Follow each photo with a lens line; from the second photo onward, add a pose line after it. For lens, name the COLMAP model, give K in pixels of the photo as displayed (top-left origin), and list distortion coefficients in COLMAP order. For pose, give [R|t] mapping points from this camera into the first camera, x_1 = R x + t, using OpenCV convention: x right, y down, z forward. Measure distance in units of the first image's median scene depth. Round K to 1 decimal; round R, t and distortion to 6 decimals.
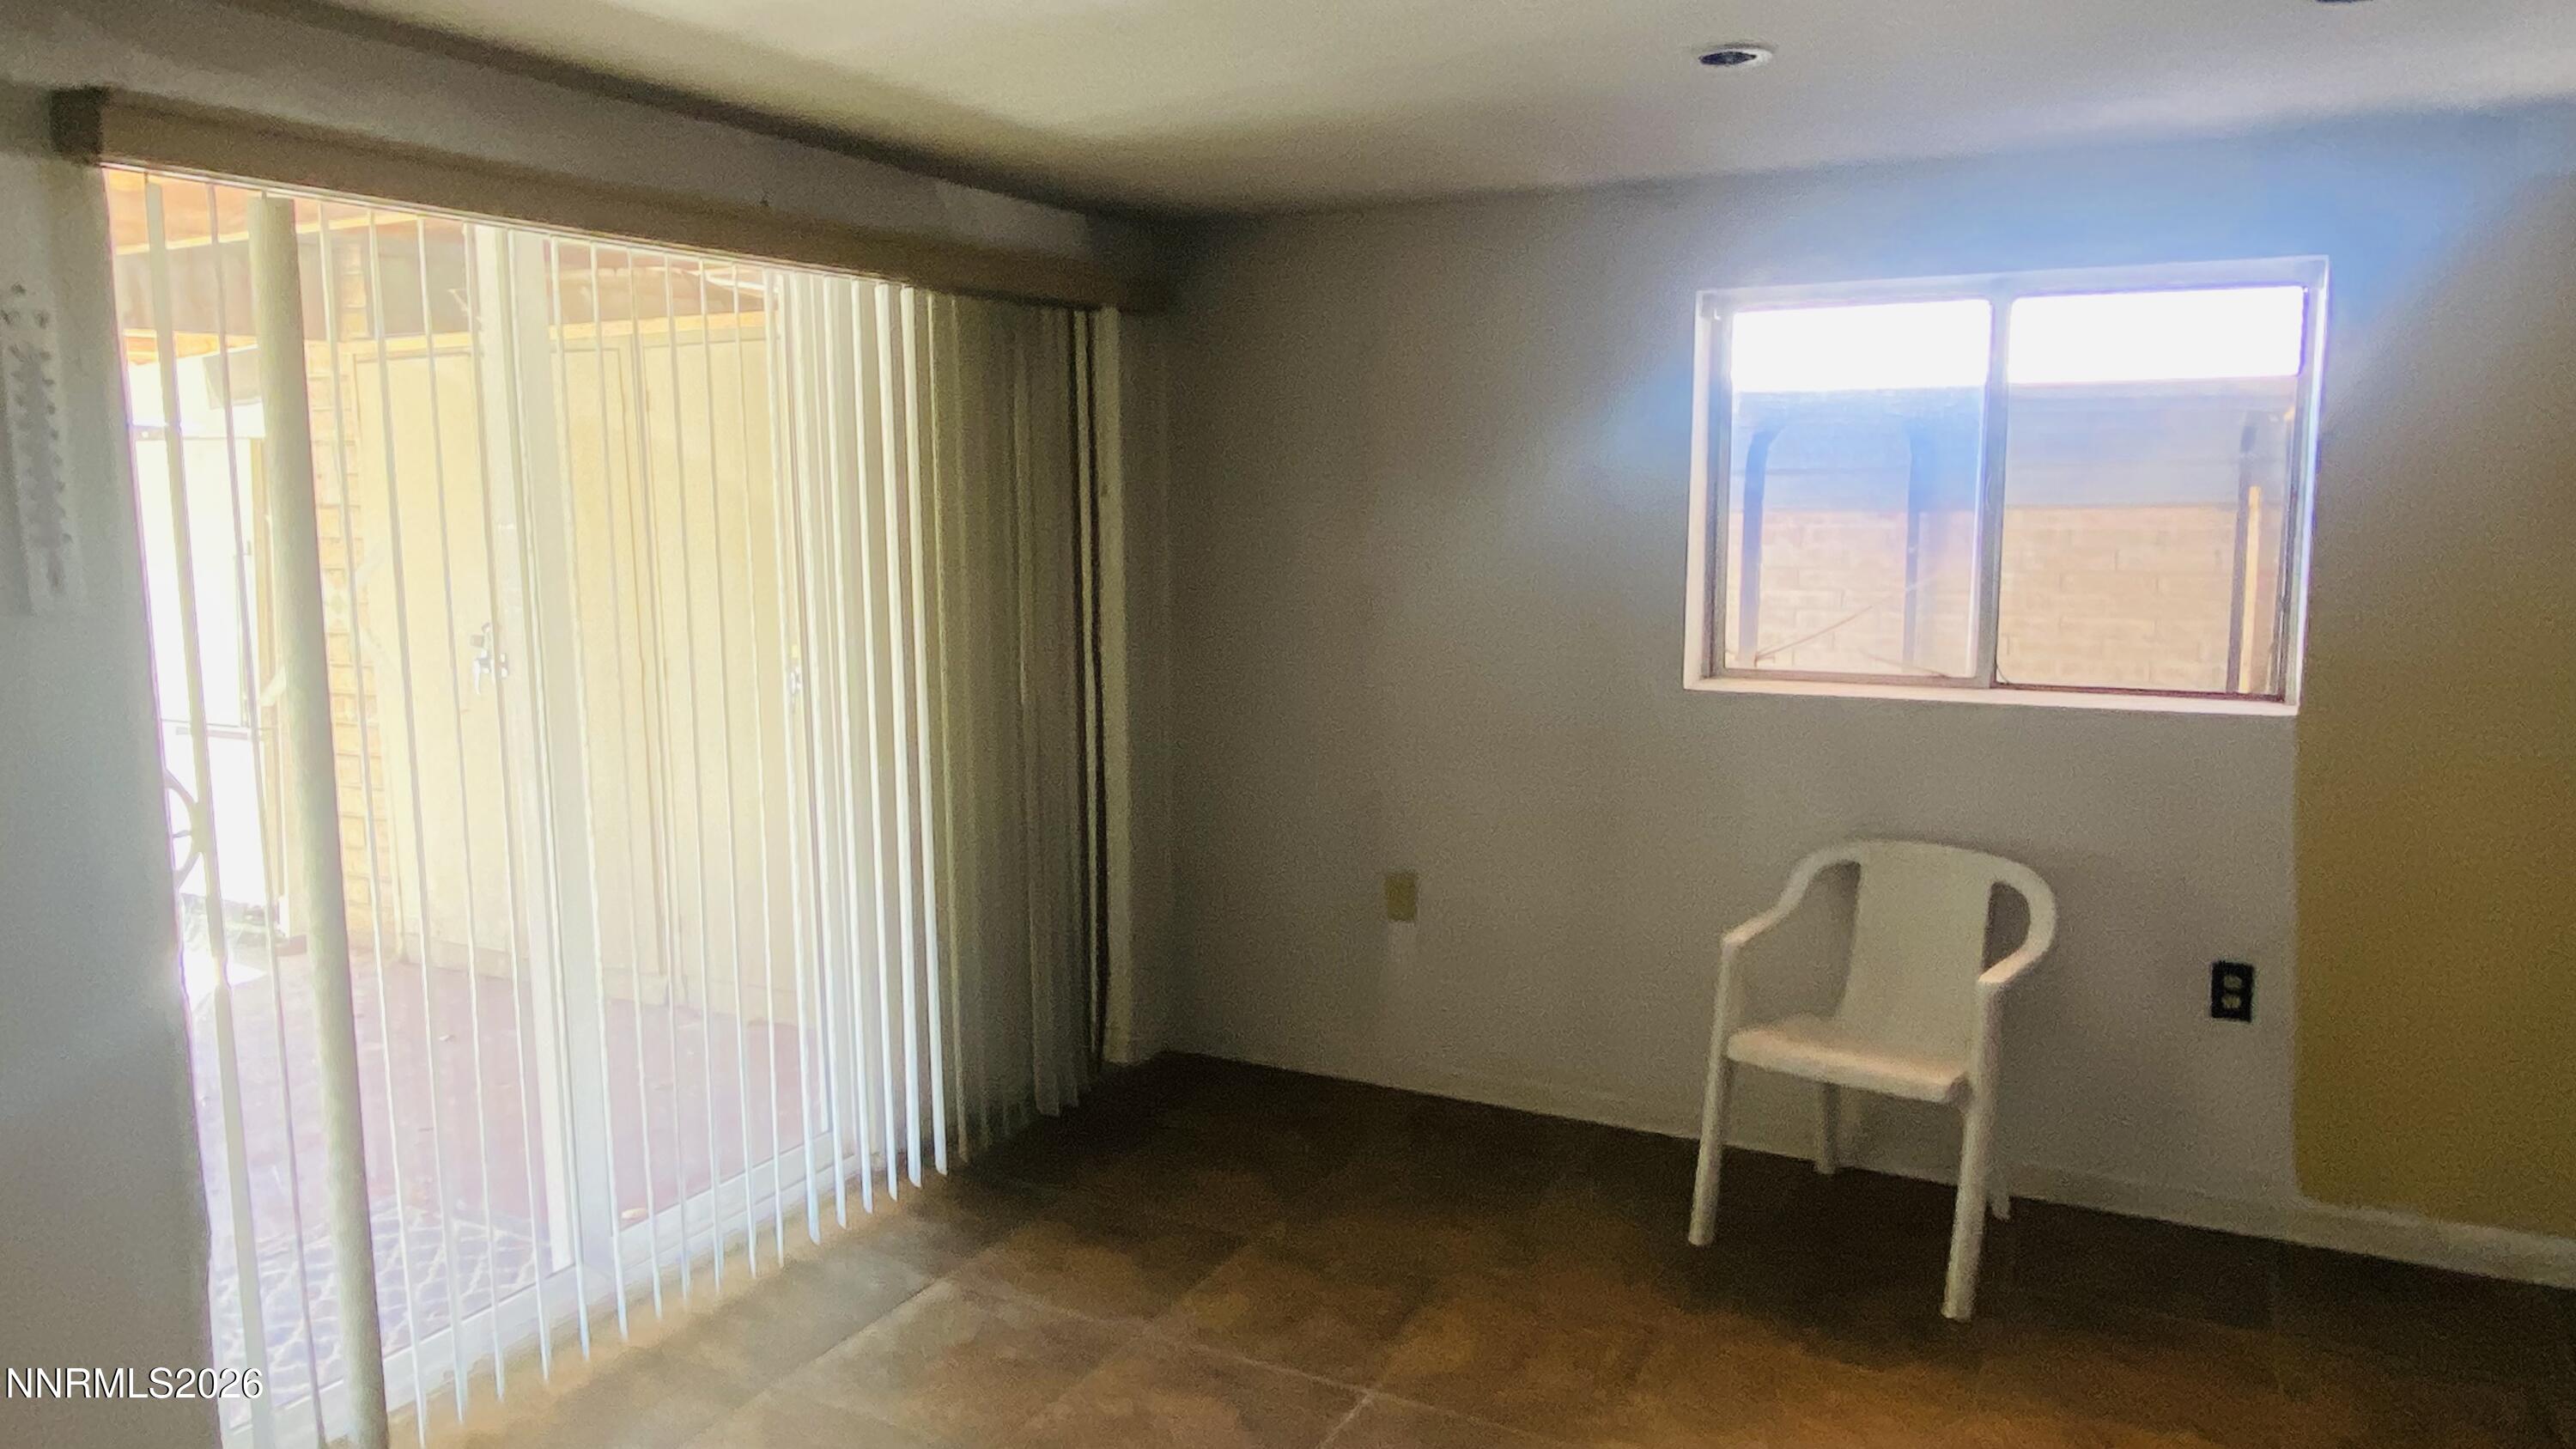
lens RADIAL K [[1729.0, 0, 1288.0], [0, 1729.0, 724.5], [0, 0, 1]] dist [0.051998, -0.003847]
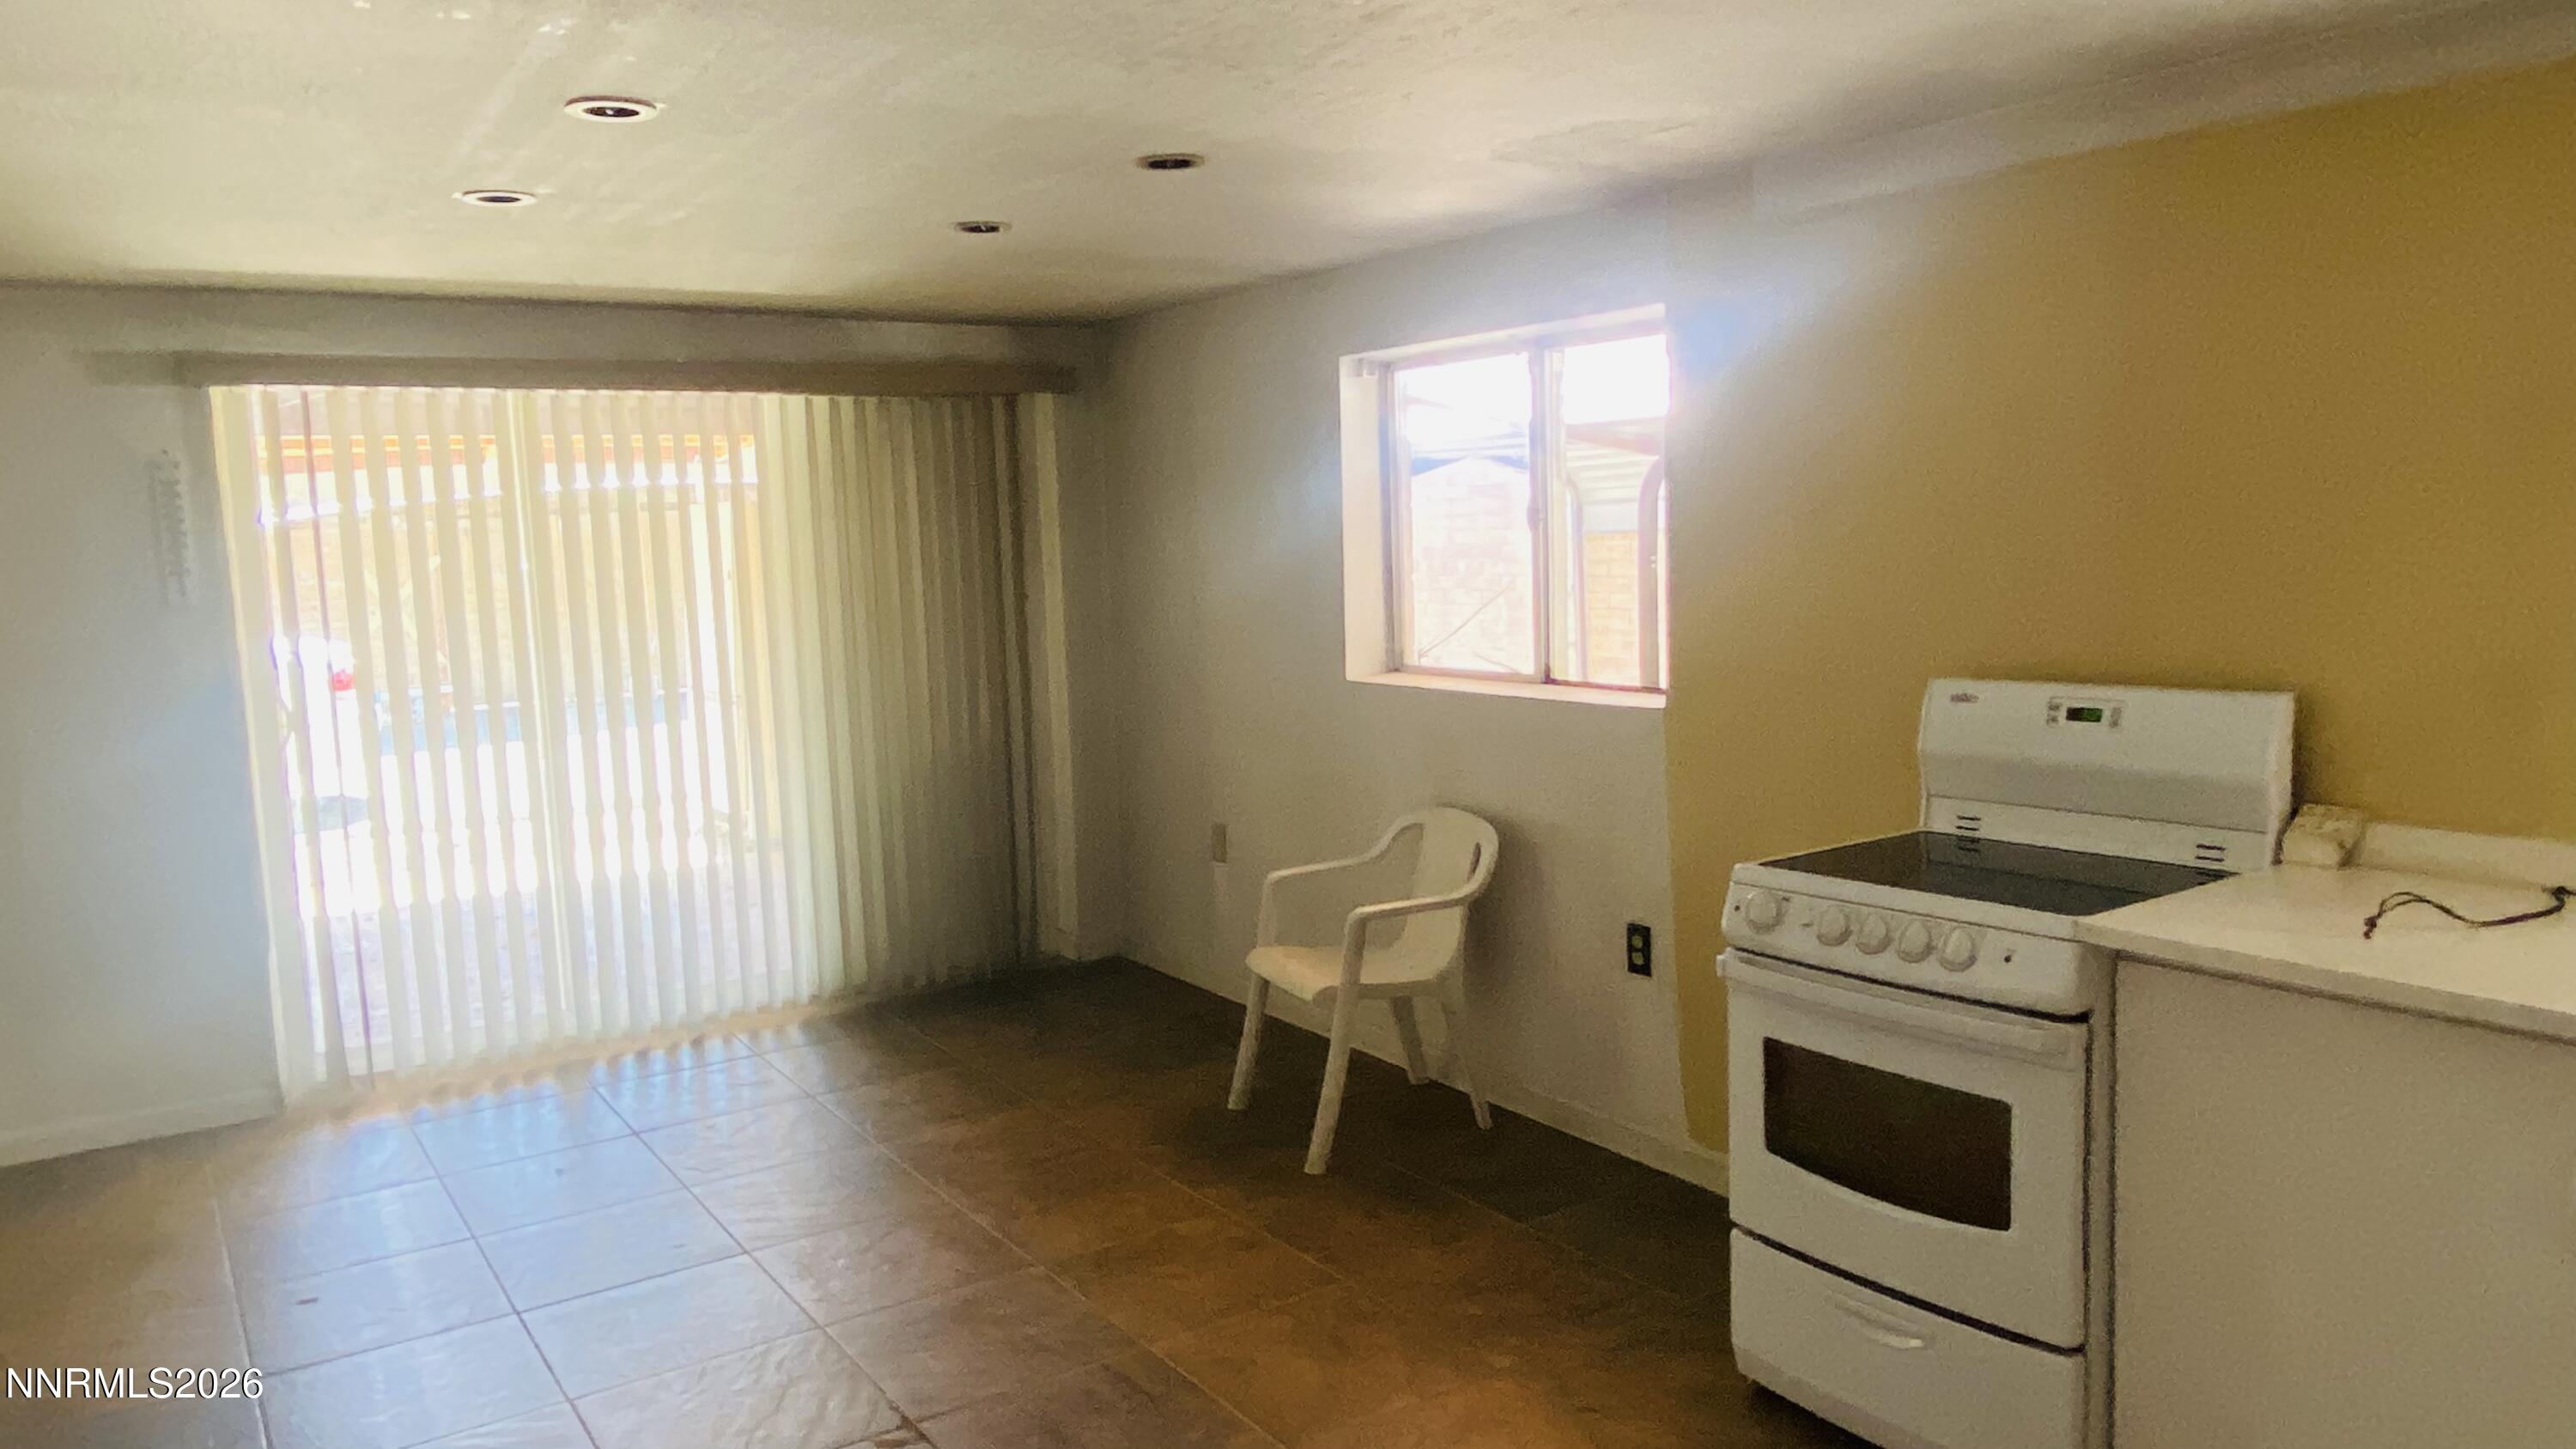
lens RADIAL K [[1729.0, 0, 1288.0], [0, 1729.0, 724.5], [0, 0, 1]] dist [0.051998, -0.003847]
pose [[0.877061, 0.033904, -0.479181, 0.827494], [-0.038540, 0.999257, 0.000159, 0.013078], [0.478830, 0.018328, 0.877716, -0.099724]]
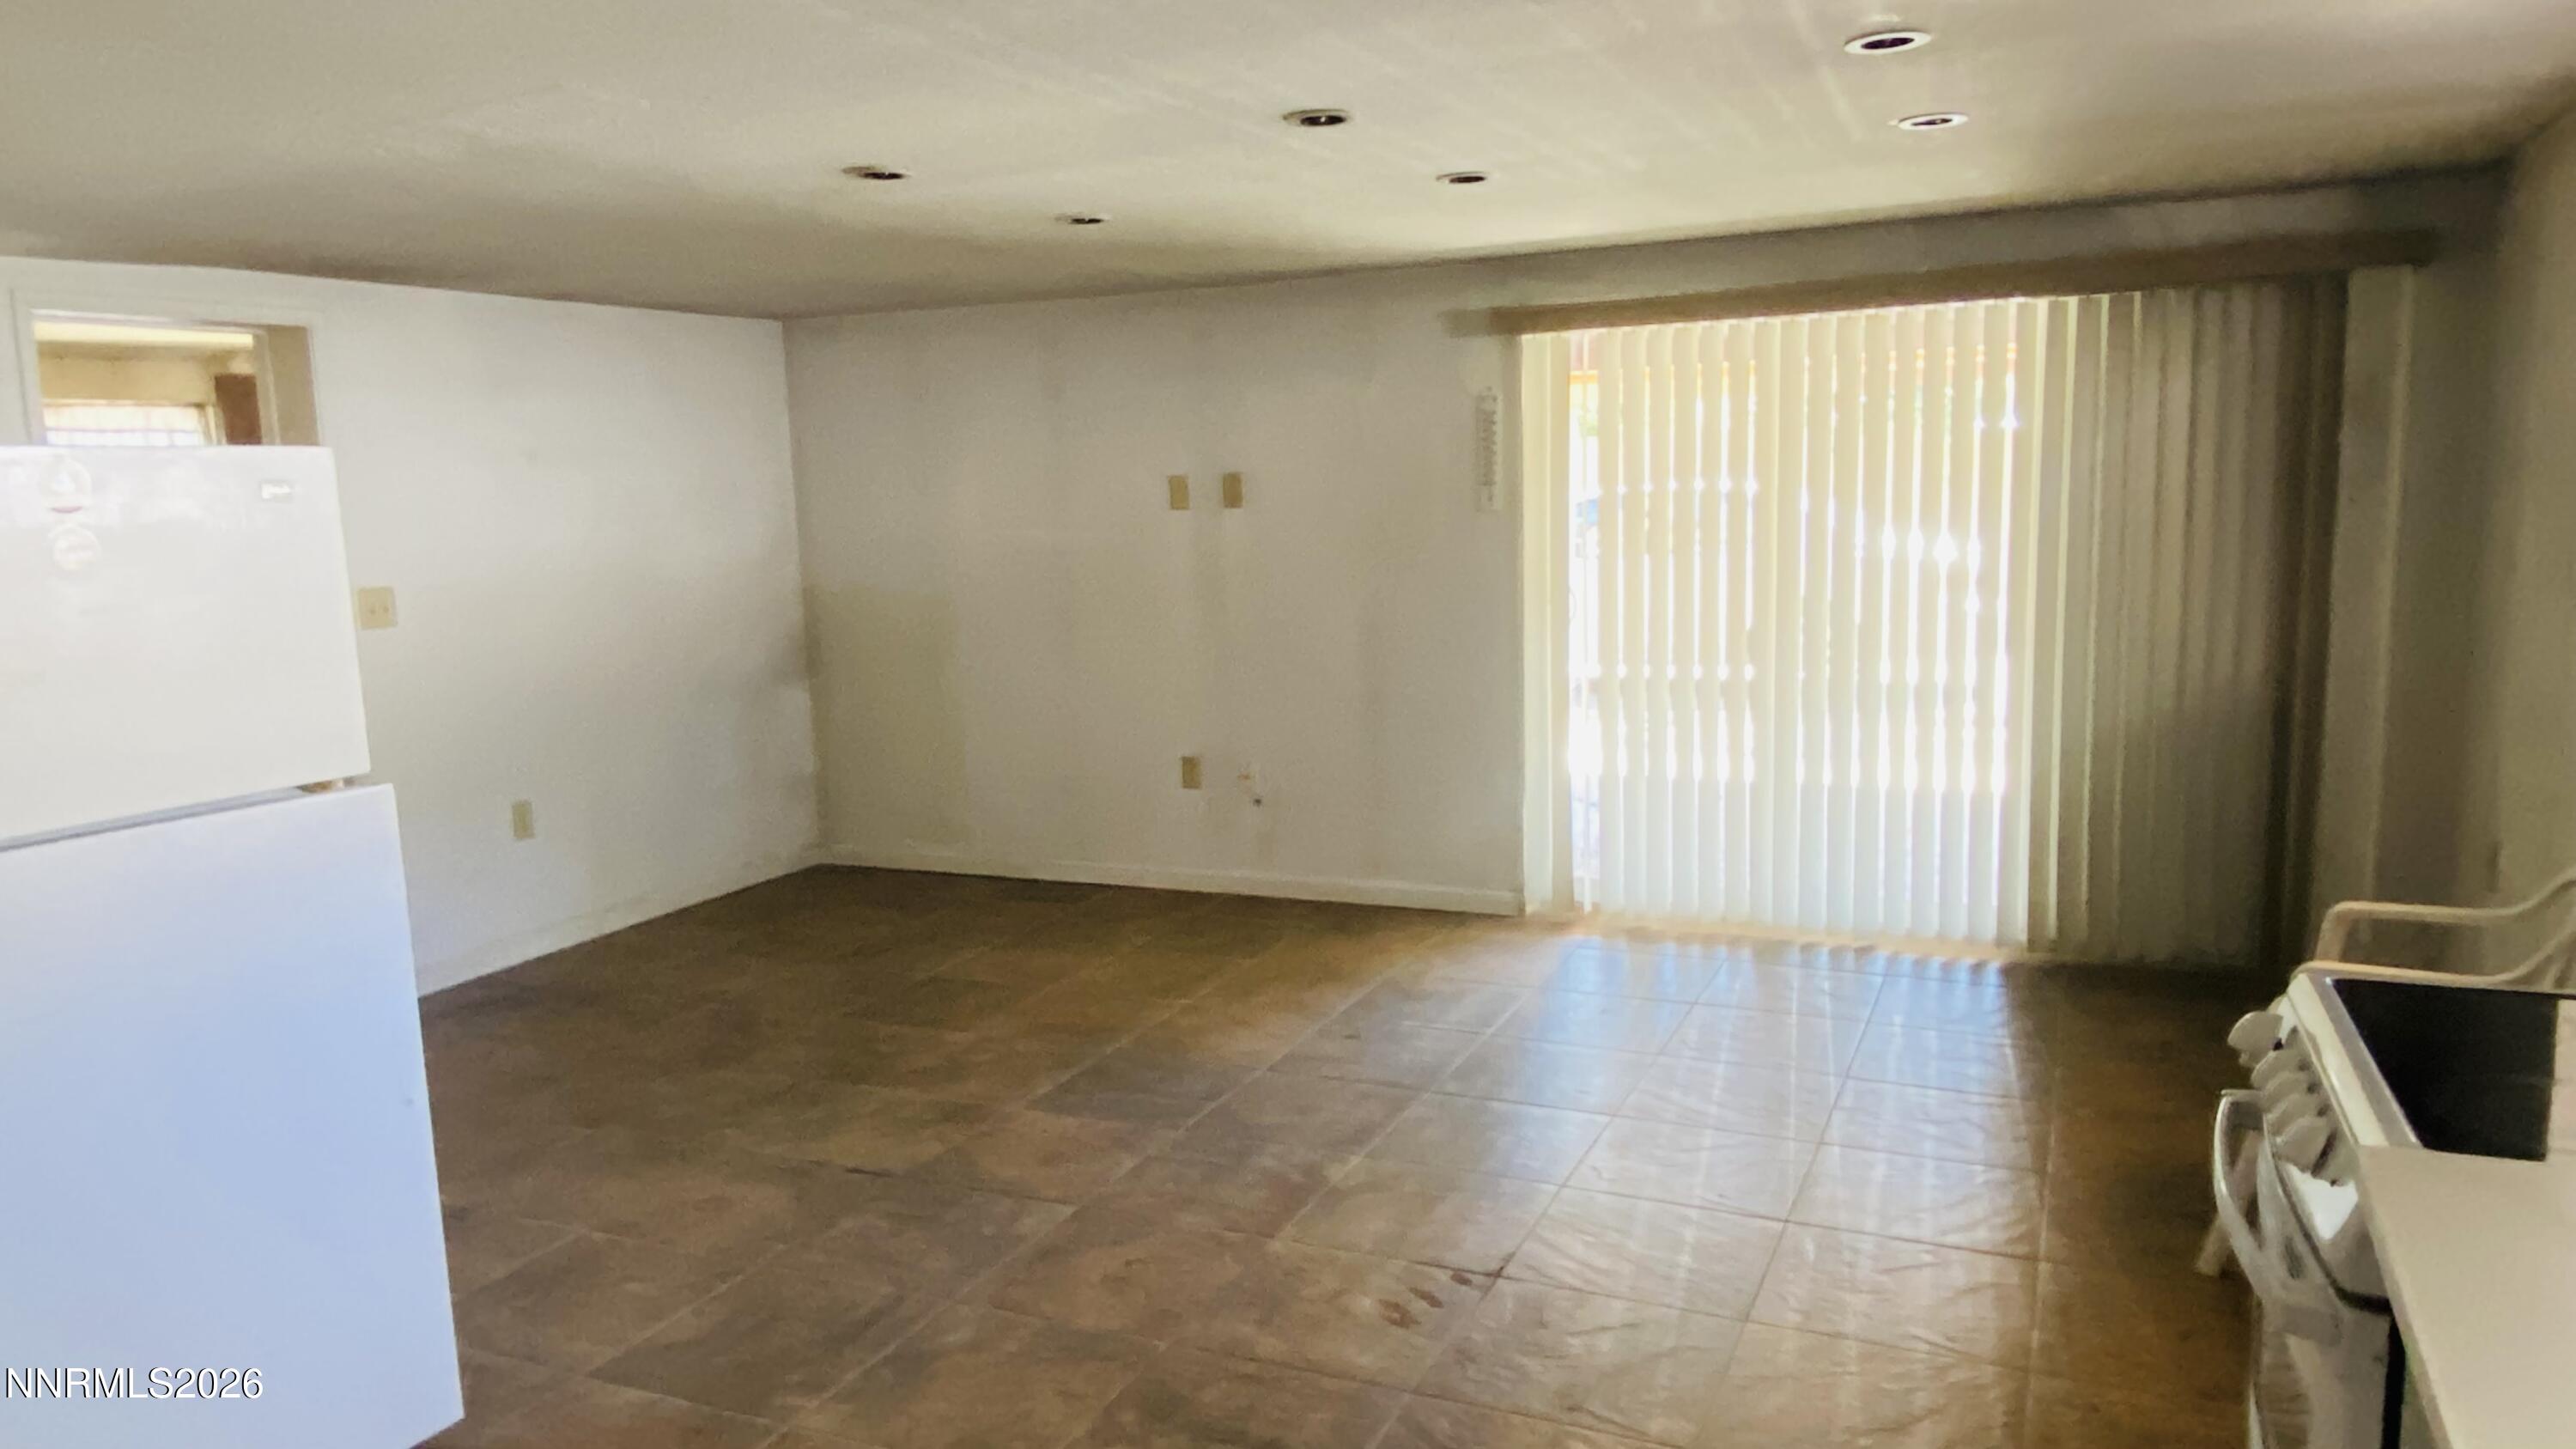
lens RADIAL K [[1729.0, 0, 1288.0], [0, 1729.0, 724.5], [0, 0, 1]] dist [0.051998, -0.003847]
pose [[0.082756, 0.146439, -0.985752, 1.096550], [-0.111077, 0.984337, 0.136904, -0.040946], [0.990360, 0.098164, 0.097726, 0.288073]]
